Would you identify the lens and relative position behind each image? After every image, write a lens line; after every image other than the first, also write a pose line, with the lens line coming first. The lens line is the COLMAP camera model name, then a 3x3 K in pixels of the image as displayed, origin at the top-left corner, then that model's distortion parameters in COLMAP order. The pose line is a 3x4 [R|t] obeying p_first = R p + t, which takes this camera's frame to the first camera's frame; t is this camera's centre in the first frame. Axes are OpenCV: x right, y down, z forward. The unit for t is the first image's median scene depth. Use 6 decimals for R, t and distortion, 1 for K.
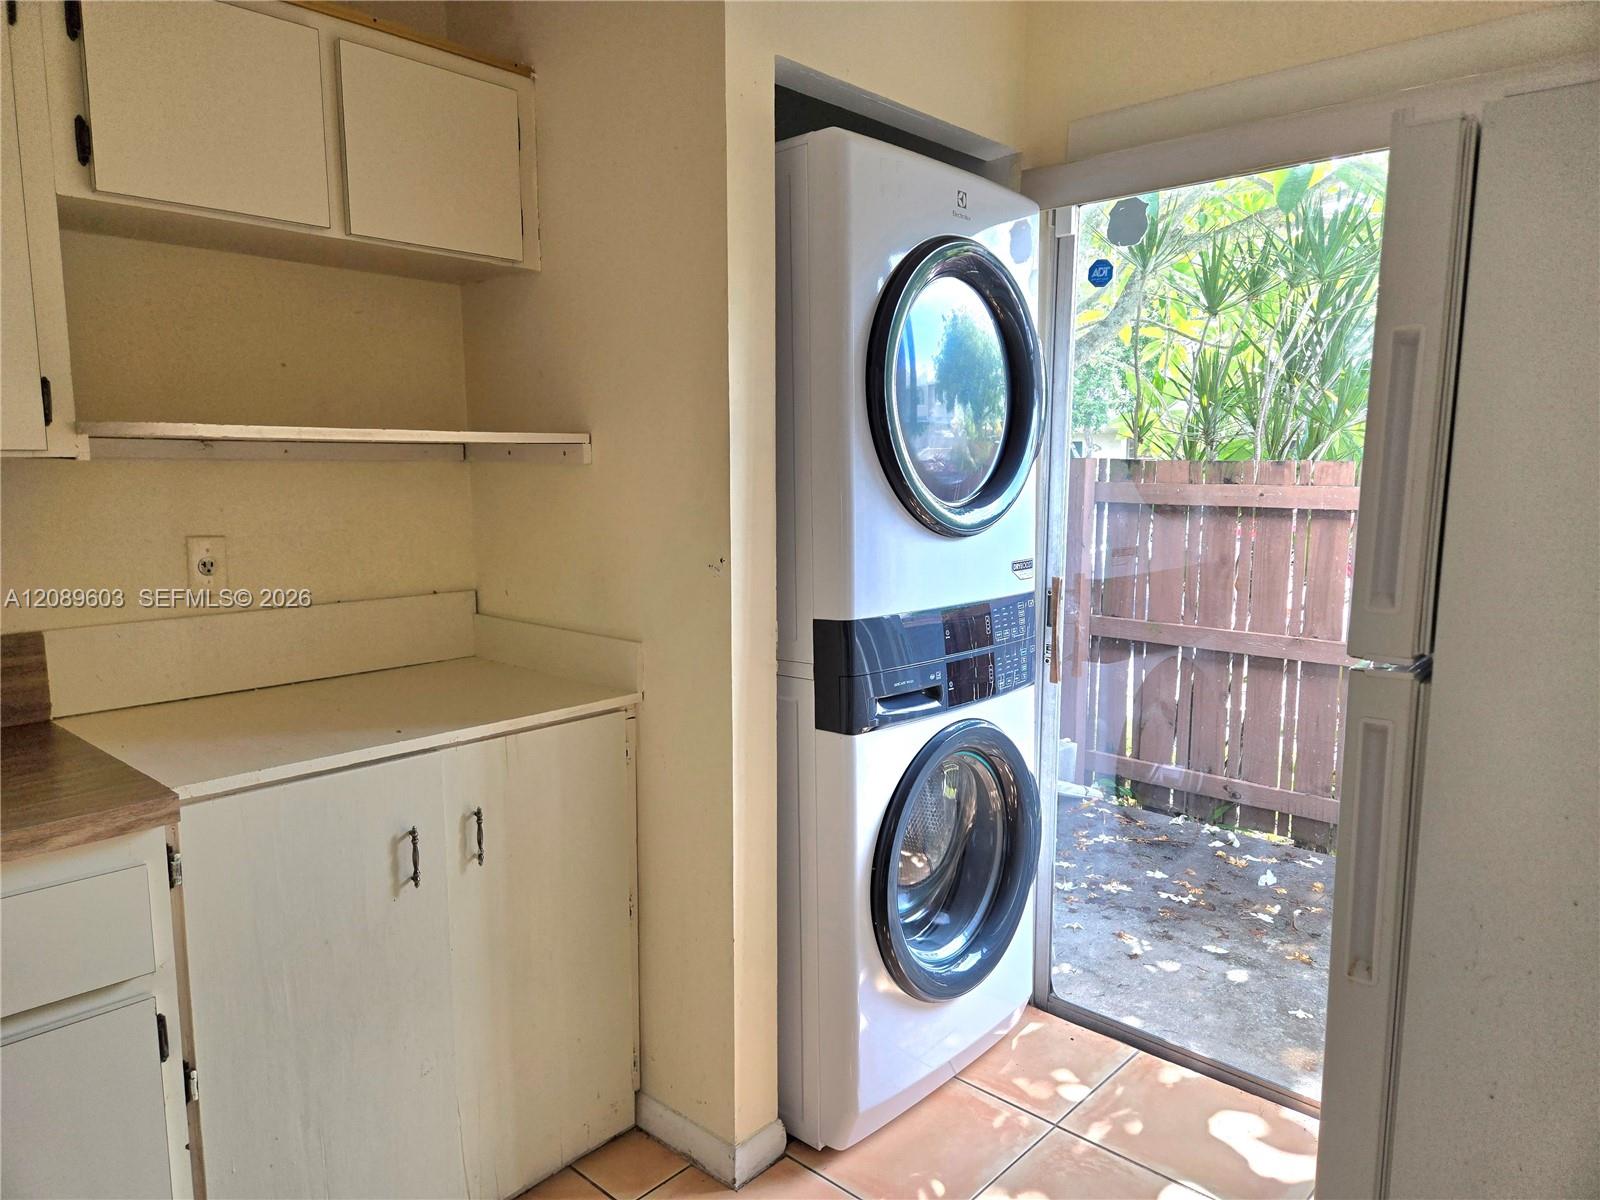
lens RADIAL K [[1077.0, 0, 806.9], [0, 1077.0, 600.0], [0, 0, 1]] dist [-0.006832, -0.000849]
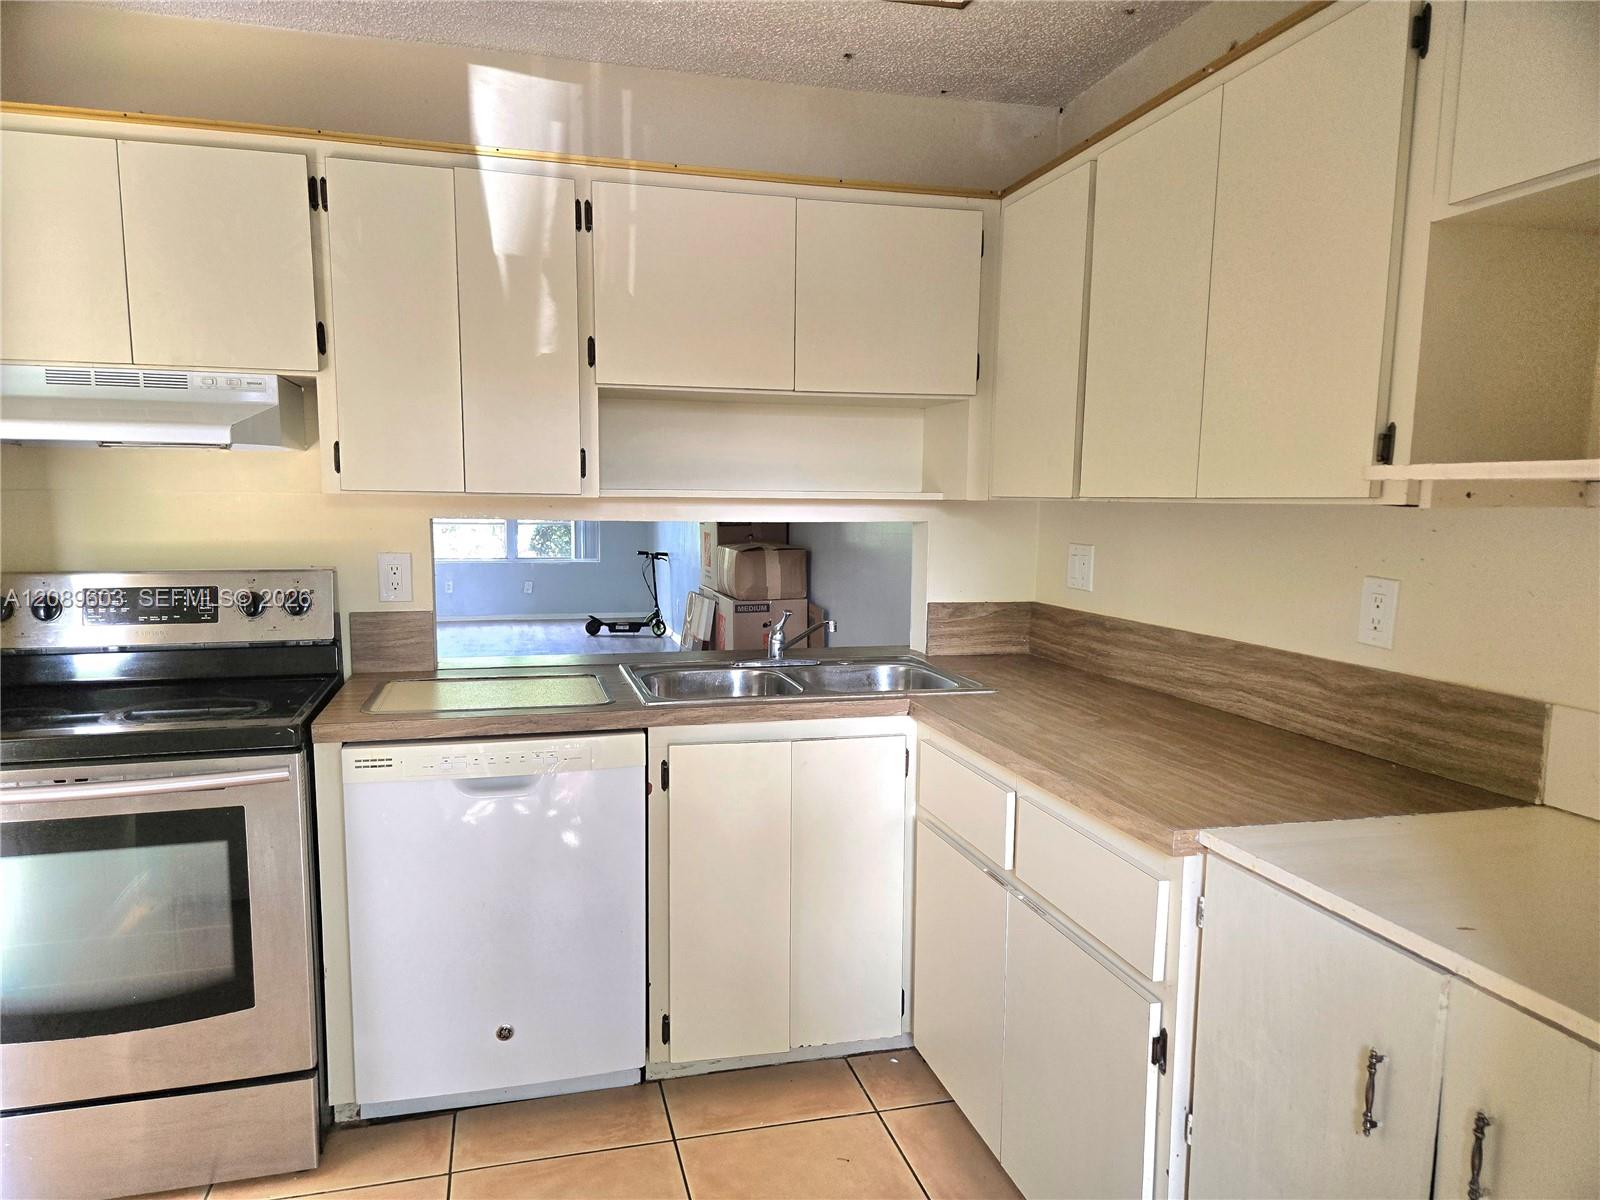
lens RADIAL K [[1077.0, 0, 805.1], [0, 1077.0, 604.7], [0, 0, 1]] dist [-0.006832, -0.000849]
pose [[-0.509141, 0.079818, -0.856974, 0.459957], [-0.134855, 0.975994, 0.171023, -0.158776], [0.850053, 0.202642, -0.486155, 1.199239]]
